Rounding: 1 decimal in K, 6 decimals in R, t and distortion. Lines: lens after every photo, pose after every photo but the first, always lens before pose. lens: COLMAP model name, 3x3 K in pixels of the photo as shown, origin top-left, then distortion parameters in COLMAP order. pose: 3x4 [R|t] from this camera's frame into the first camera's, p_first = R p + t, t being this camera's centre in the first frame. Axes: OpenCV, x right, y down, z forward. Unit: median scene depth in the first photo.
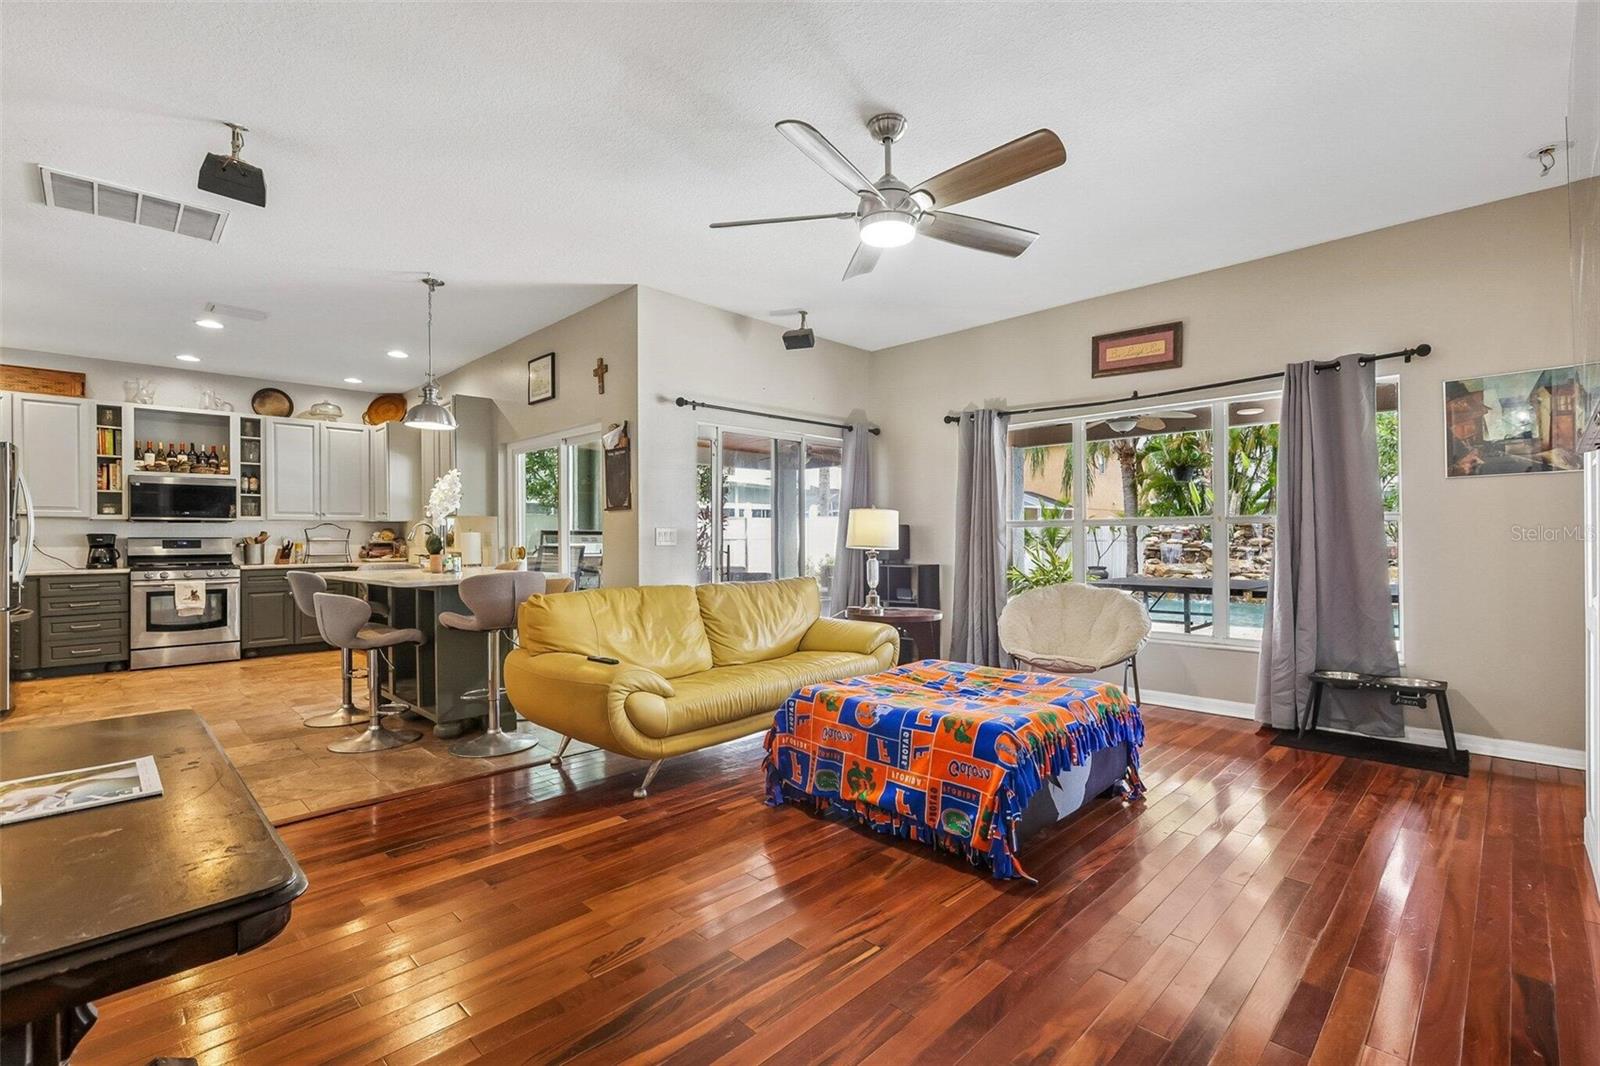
lens RADIAL K [[719.1, 0, 814.7], [0, 719.1, 535.4], [0, 0, 1]] dist [0.000898, 0.002147]
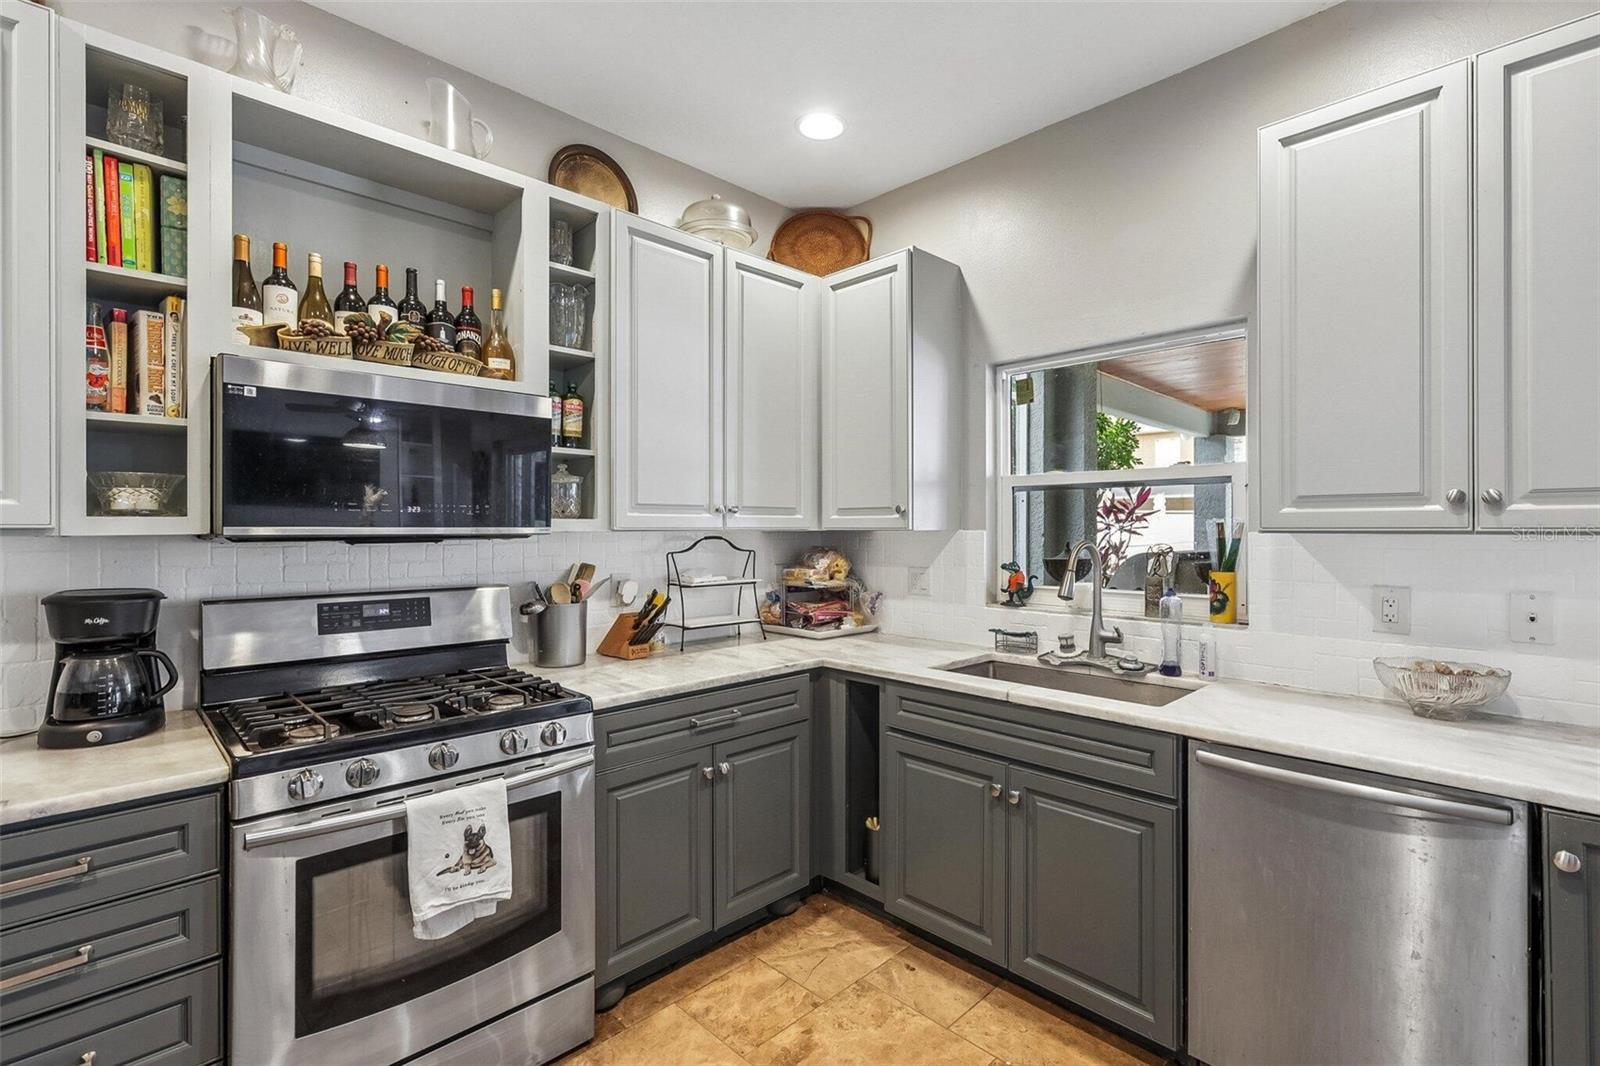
lens RADIAL K [[719.1, 0, 801.7], [0, 719.1, 526.7], [0, 0, 1]] dist [0.000898, 0.002147]
pose [[0.999824, 0.008321, -0.016816, -0.736610], [-0.008247, 0.999956, 0.004452, -0.027502], [0.016853, -0.004312, 0.999849, 0.747531]]
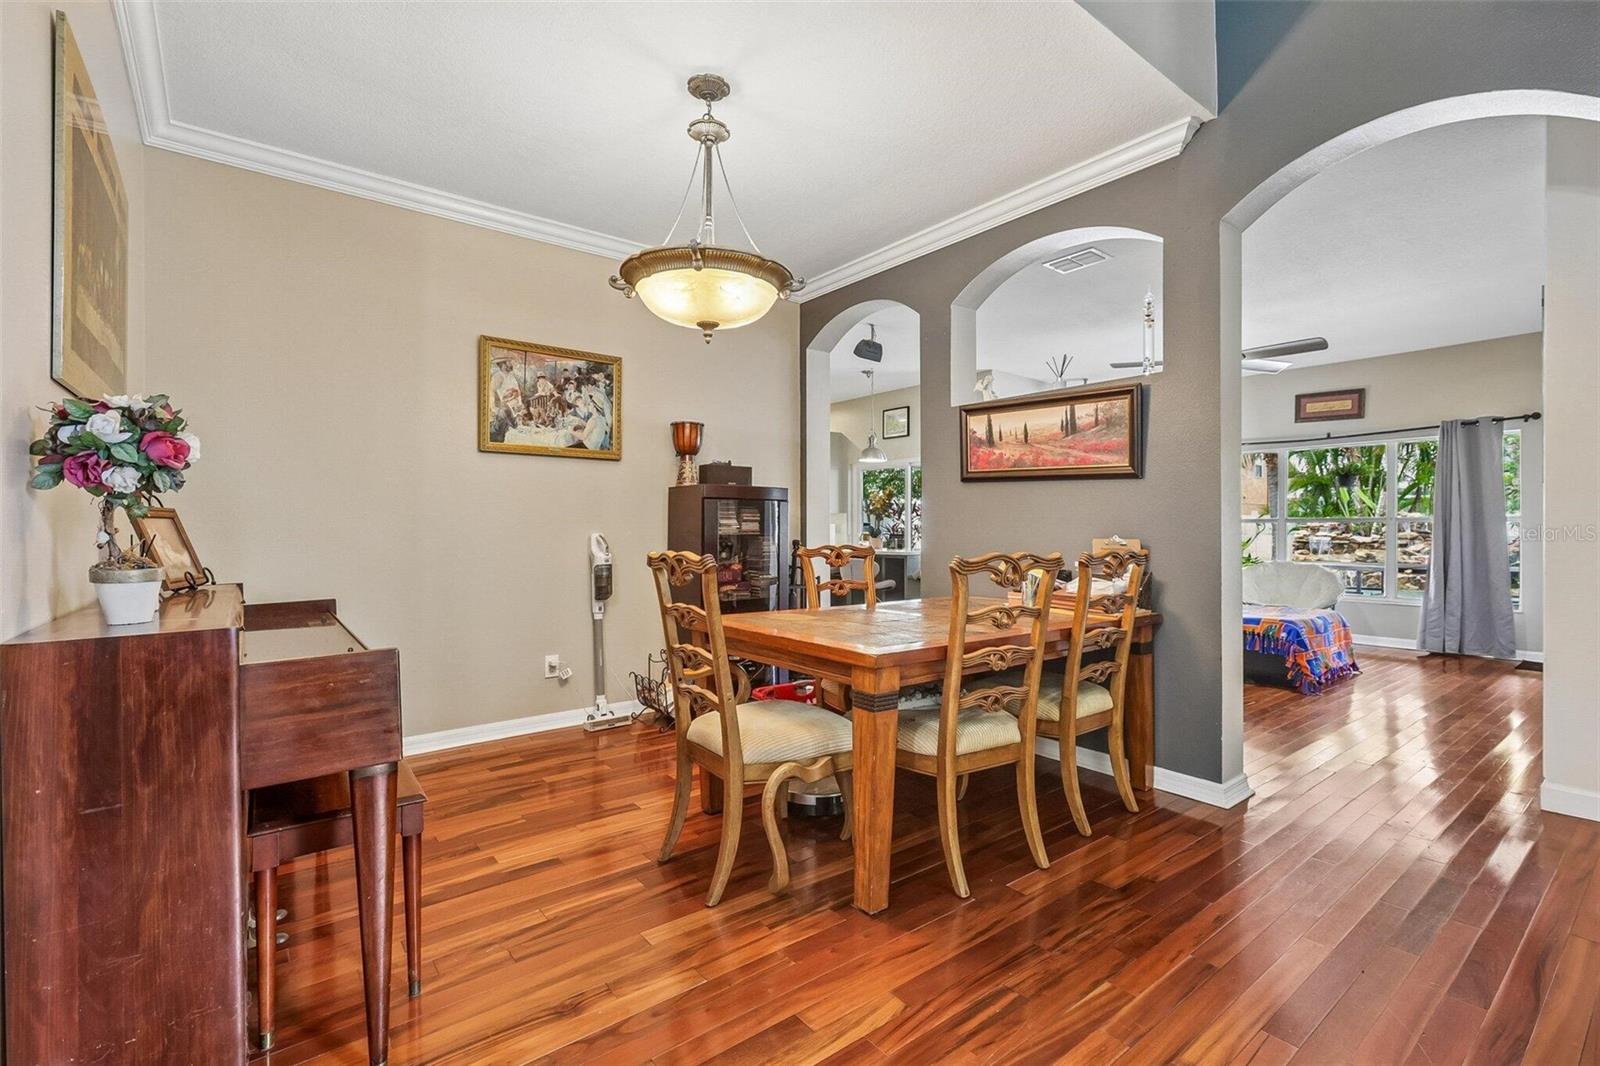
lens RADIAL K [[719.1, 0, 812.4], [0, 719.1, 521.6], [0, 0, 1]] dist [0.000898, 0.002147]
pose [[0.991636, 0.006918, -0.128880, -0.312813], [-0.007556, 0.999961, -0.004463, -0.001008], [0.128844, 0.005399, 0.991650, -0.458340]]
